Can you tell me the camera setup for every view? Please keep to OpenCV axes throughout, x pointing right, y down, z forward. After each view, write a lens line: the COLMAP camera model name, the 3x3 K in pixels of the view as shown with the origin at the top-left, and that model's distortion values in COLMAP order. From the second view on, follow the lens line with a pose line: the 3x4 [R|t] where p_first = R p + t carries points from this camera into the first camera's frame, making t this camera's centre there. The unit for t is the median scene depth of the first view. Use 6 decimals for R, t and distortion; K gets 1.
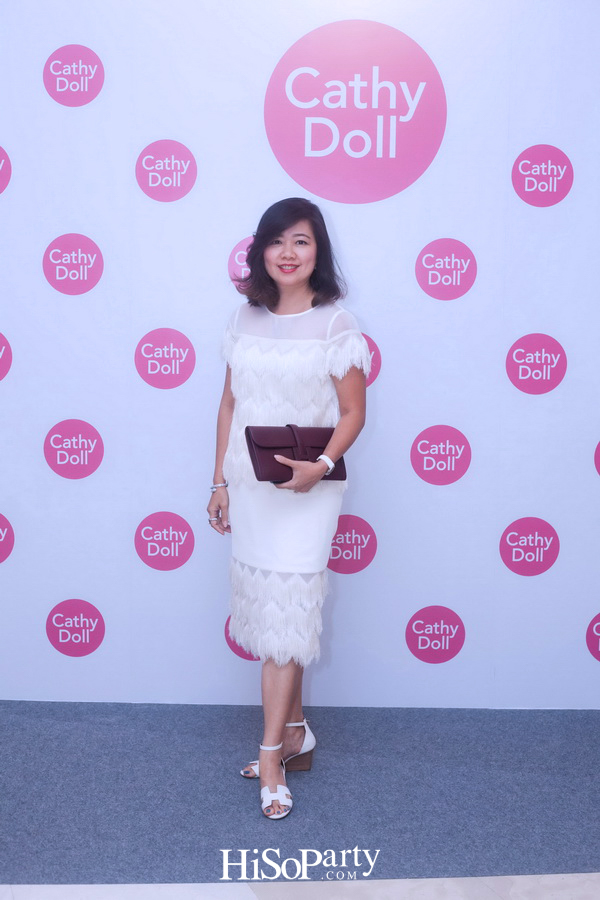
lens RADIAL K [[1318.8, 0, 300.0], [0, 1318.8, 450.0], [0, 0, 1]] dist [-0.076932, -0.159927]
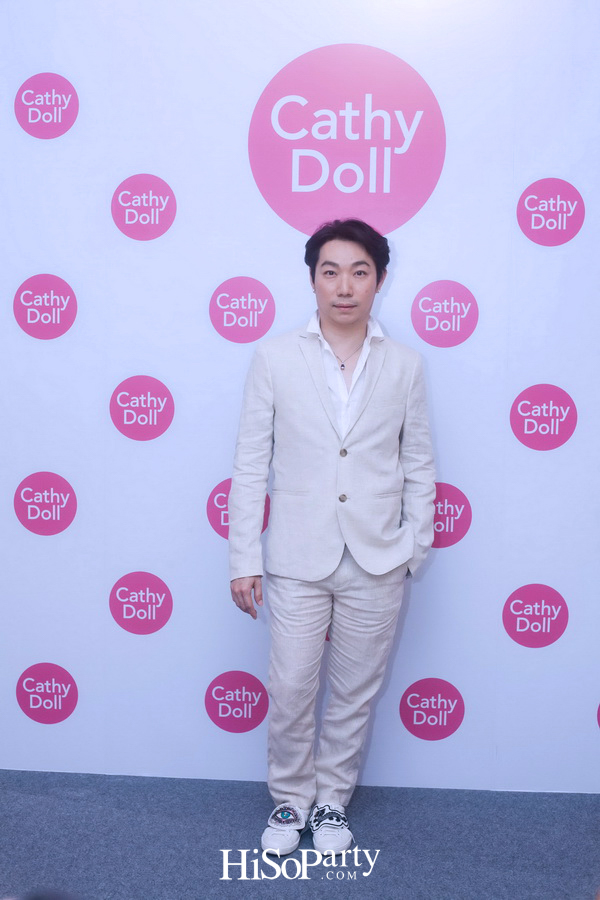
lens RADIAL K [[1318.8, 0, 300.0], [0, 1318.8, 450.0], [0, 0, 1]] dist [-0.076932, -0.159927]
pose [[0.998177, 0.009974, -0.059531, 0.066437], [-0.010752, 0.999861, -0.012767, -0.029657], [0.059395, 0.013383, 0.998145, 0.077790]]
